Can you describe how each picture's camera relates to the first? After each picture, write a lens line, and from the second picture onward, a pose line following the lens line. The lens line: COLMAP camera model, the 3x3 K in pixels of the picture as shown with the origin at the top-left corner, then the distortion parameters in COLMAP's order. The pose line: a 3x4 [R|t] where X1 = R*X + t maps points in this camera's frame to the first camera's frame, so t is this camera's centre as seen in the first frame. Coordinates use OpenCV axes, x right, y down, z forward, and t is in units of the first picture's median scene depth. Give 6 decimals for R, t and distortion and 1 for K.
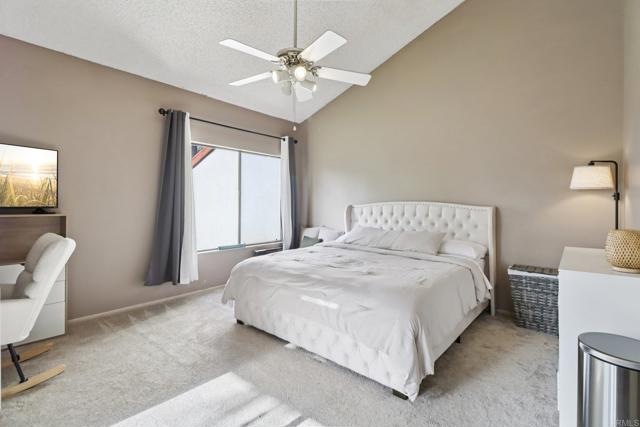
lens RADIAL K [[294.9, 0, 321.5], [0, 294.9, 204.1], [0, 0, 1]] dist [0.003324, -0.000757]
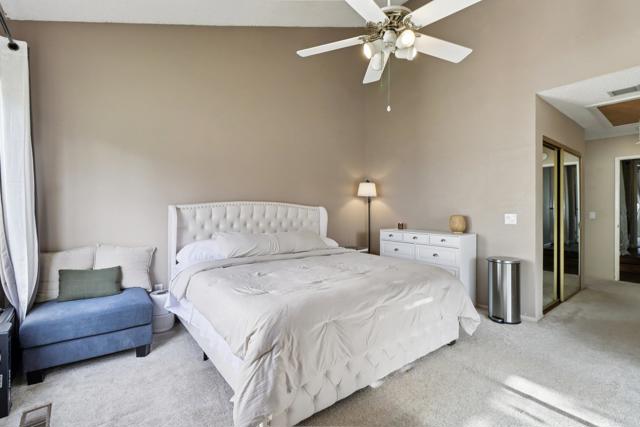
lens RADIAL K [[298.5, 0, 322.4], [0, 298.5, 199.0], [0, 0, 1]] dist [0.001005, -0.000177]
pose [[0.205132, 0.020098, 0.978528, -0.677910], [-0.002364, 0.999796, -0.020039, 0.001486], [-0.978731, 0.001798, 0.205138, 0.713235]]
